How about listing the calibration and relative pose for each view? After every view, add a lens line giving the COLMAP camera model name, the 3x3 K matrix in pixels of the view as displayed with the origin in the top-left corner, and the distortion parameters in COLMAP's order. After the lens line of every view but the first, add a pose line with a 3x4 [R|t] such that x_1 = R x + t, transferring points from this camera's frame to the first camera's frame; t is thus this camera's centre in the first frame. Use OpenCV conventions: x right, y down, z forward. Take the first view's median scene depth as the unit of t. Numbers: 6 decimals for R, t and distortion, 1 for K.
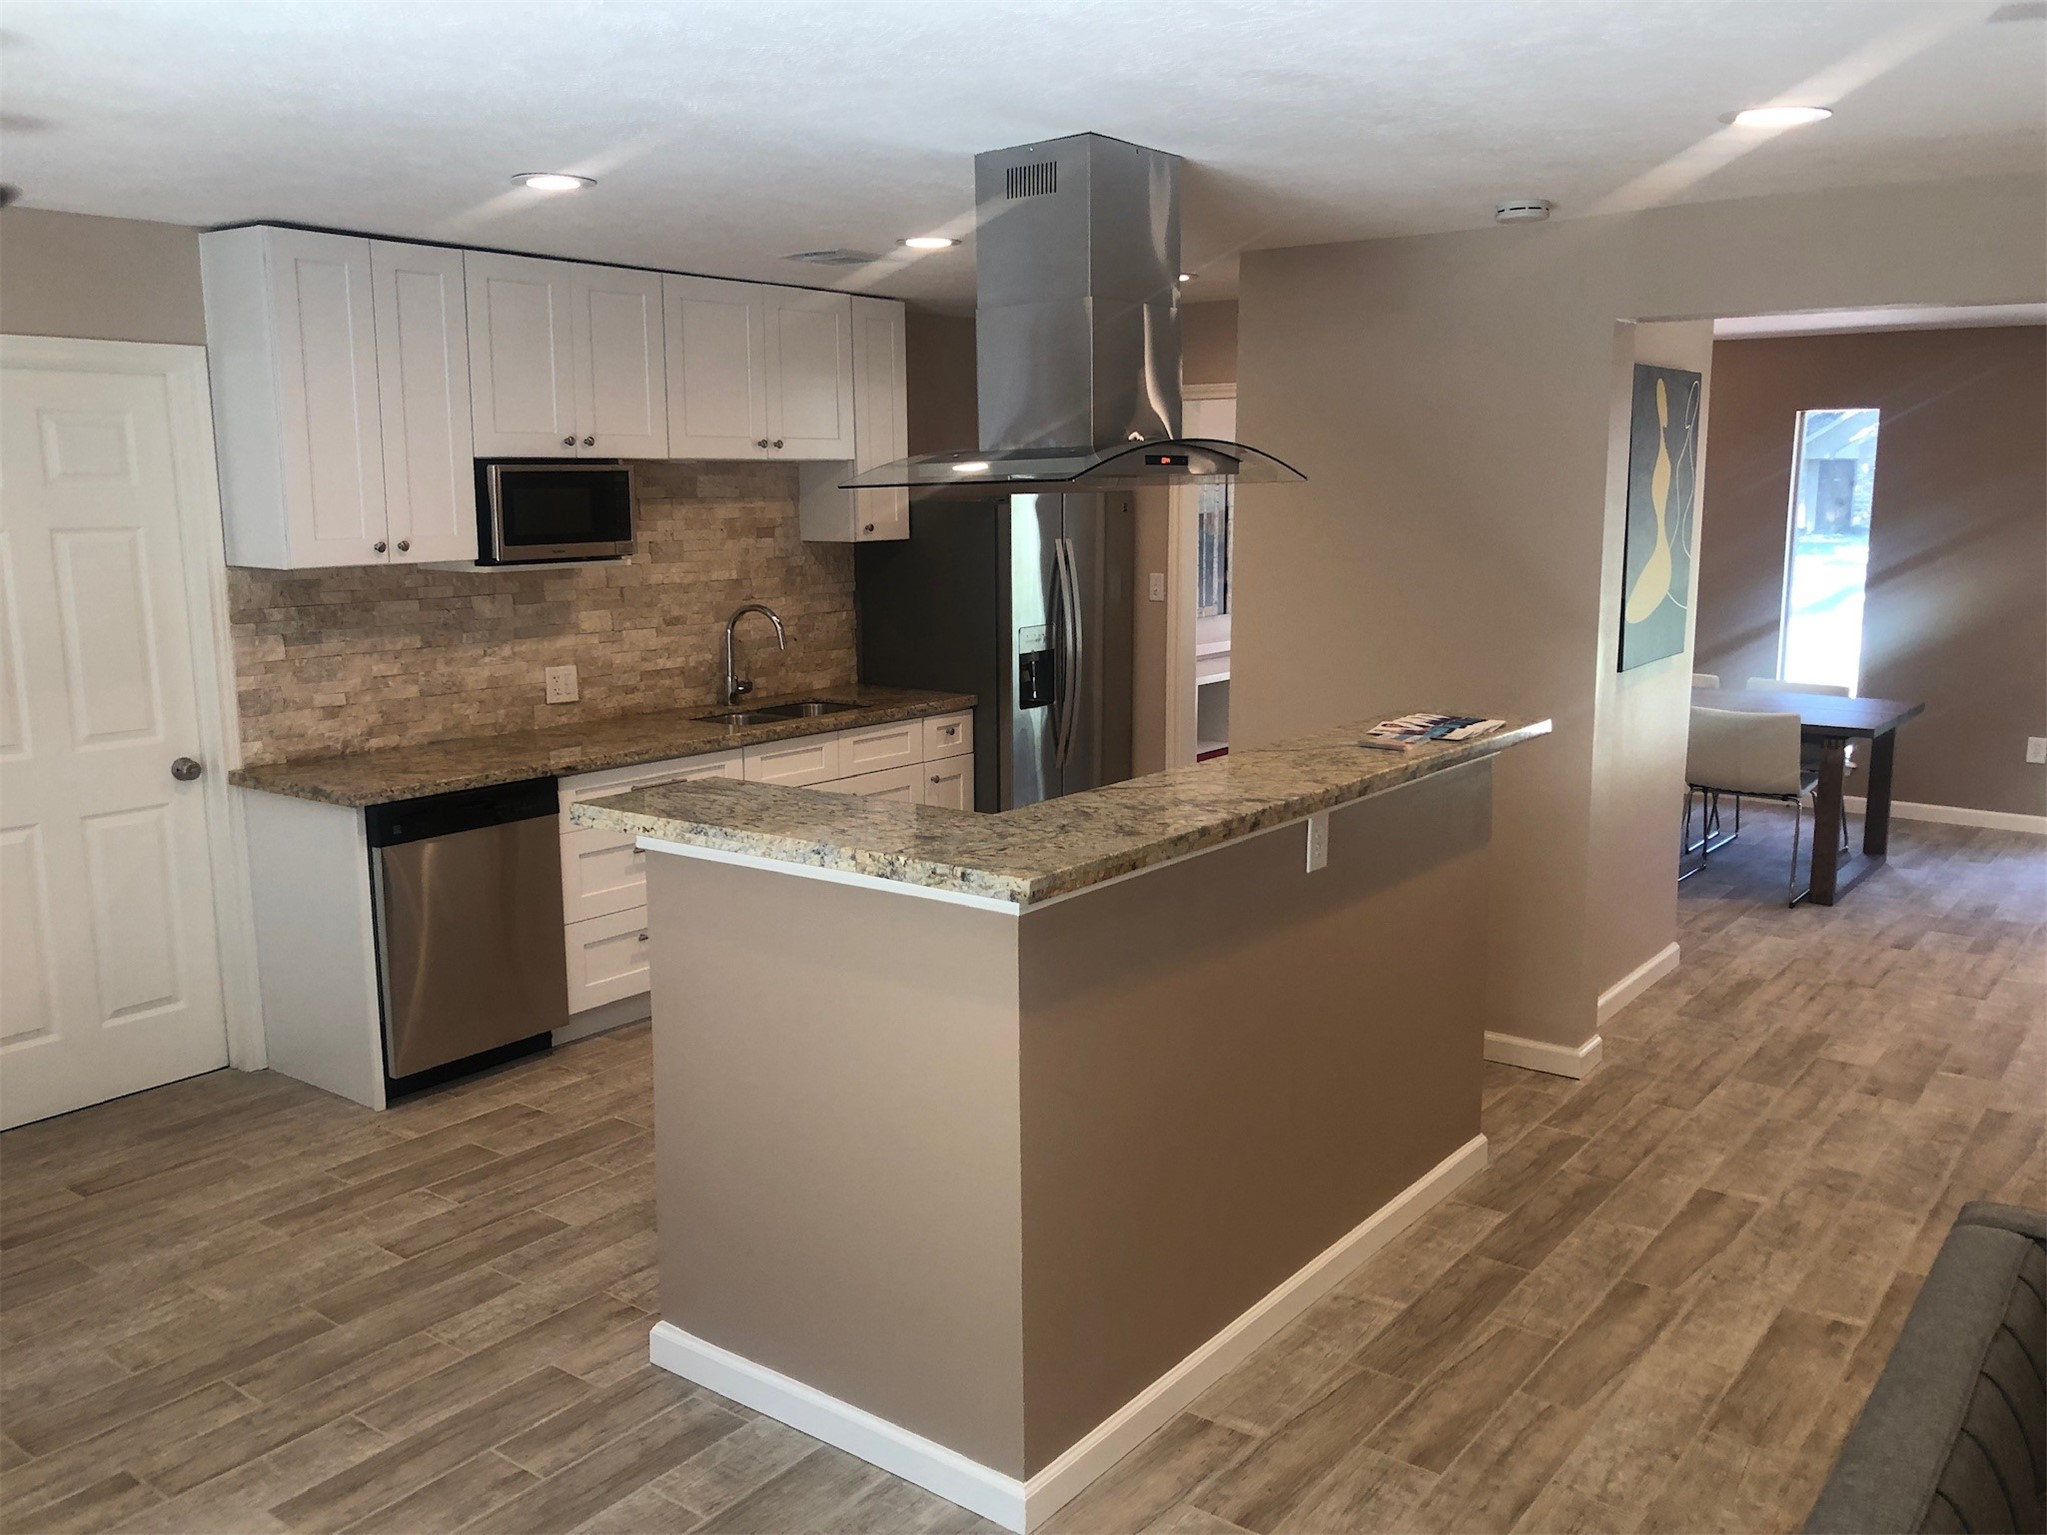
lens RADIAL K [[1691.8, 0, 1023.5], [0, 1691.8, 767.5], [0, 0, 1]] dist [0.075588, -0.116843]
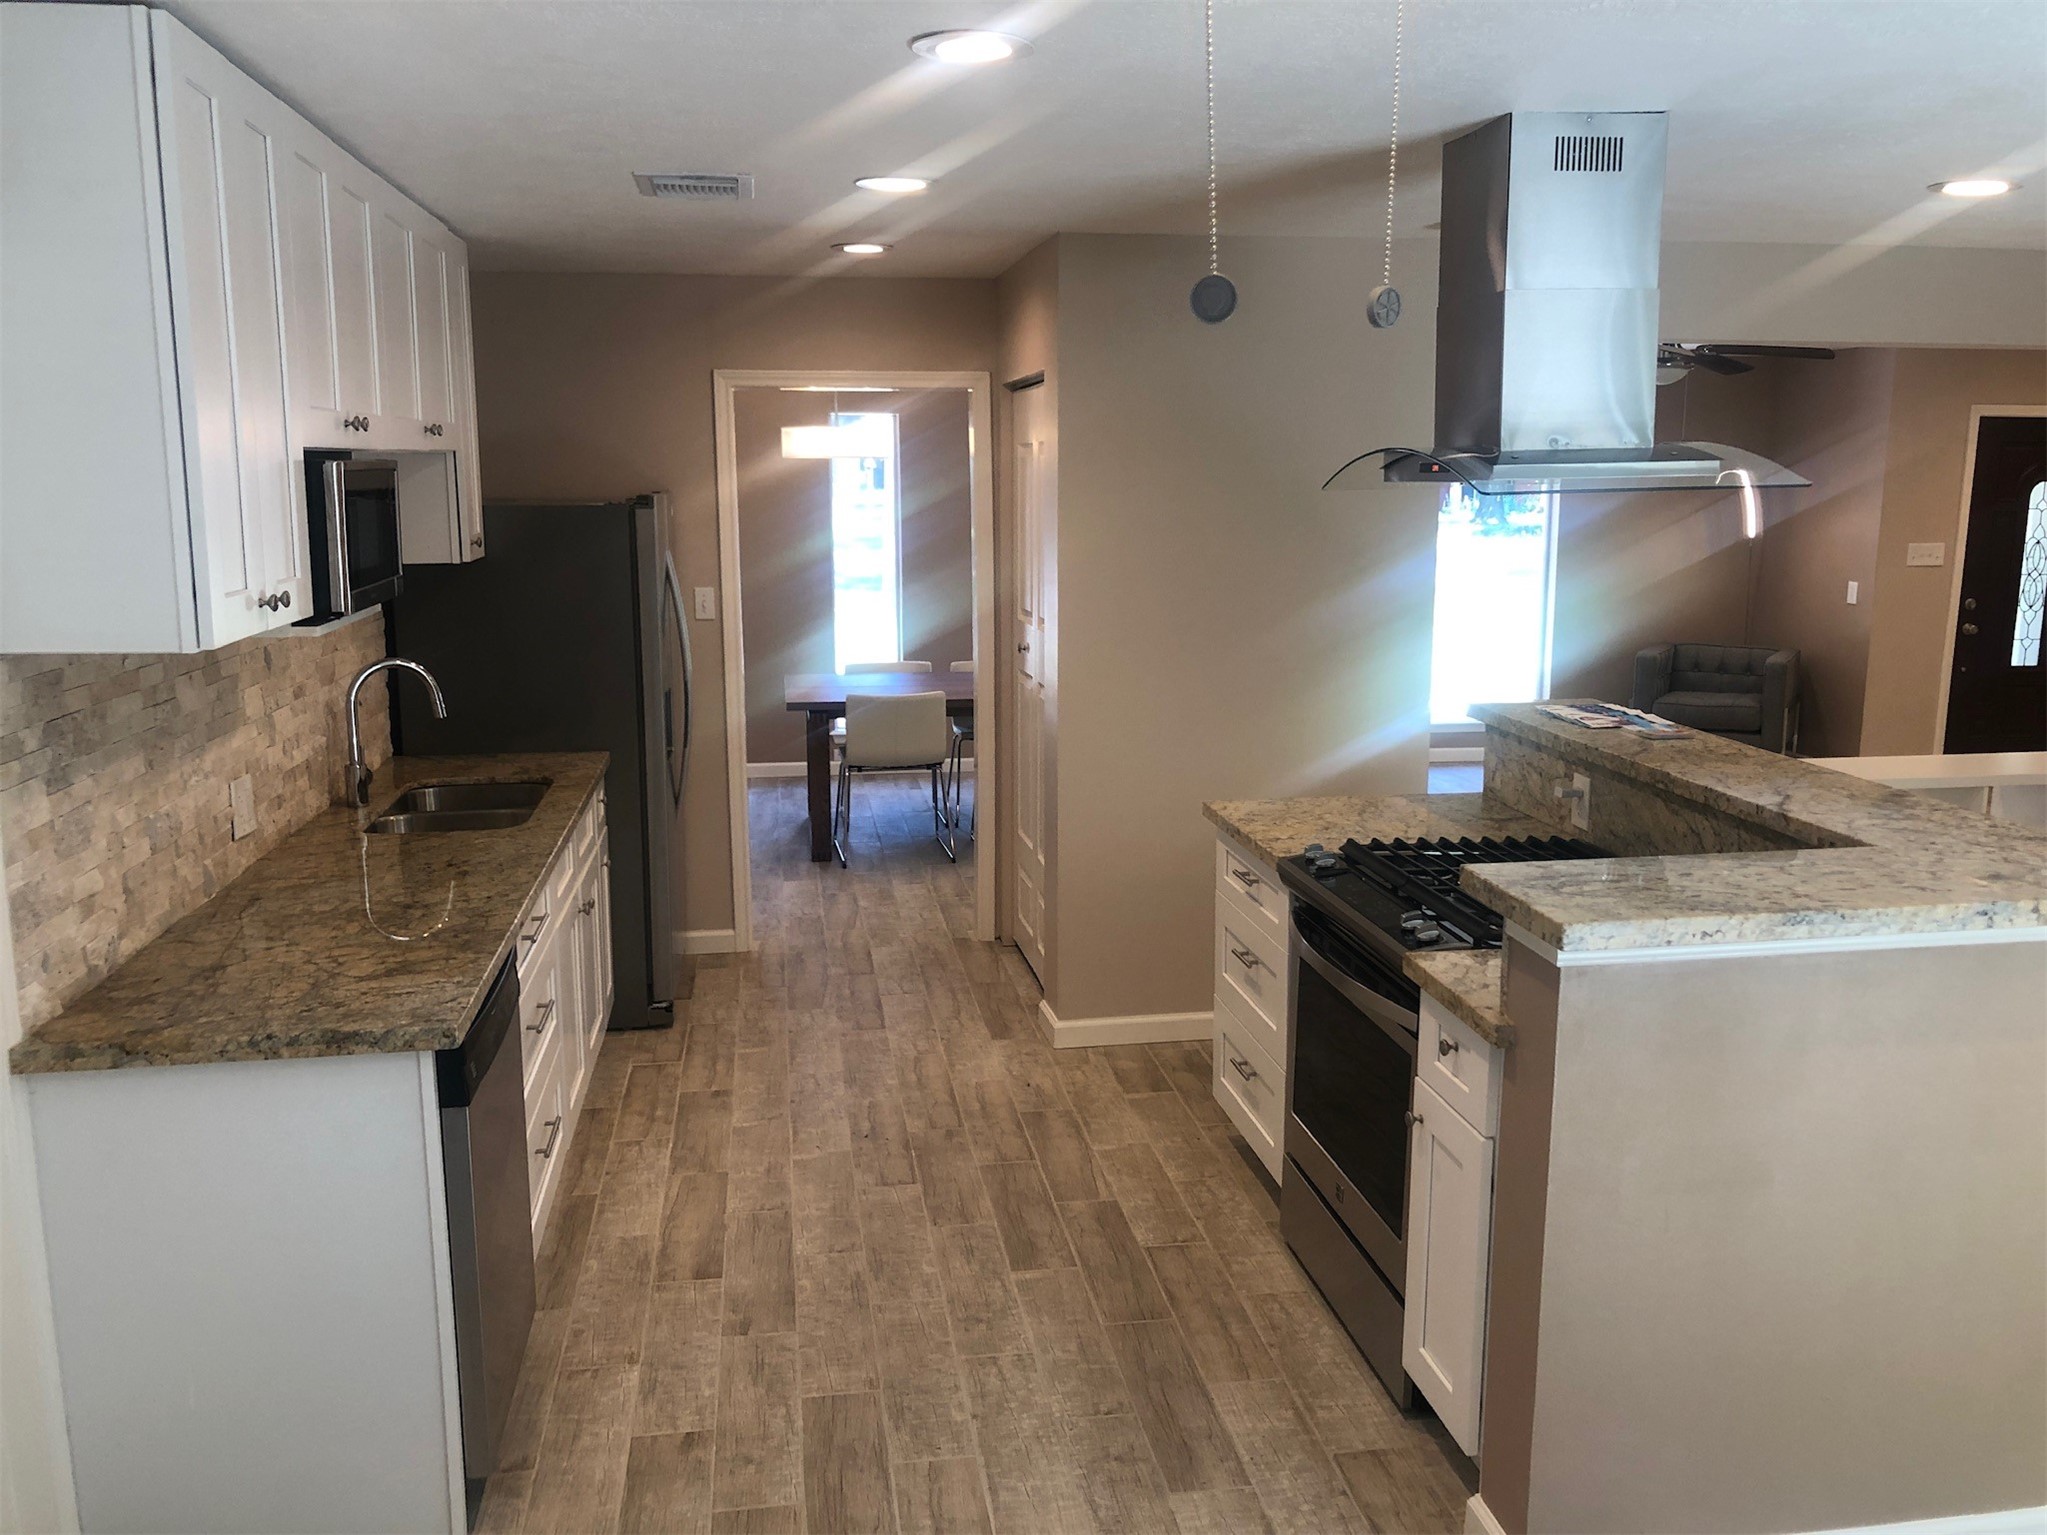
lens RADIAL K [[1693.4, 0, 1023.5], [0, 1693.4, 767.5], [0, 0, 1]] dist [0.003129, 0.017410]
pose [[0.687356, -0.121321, 0.716117, -0.611241], [0.117816, 0.991517, 0.054894, -0.074480], [-0.716701, 0.046639, 0.695819, 0.414892]]
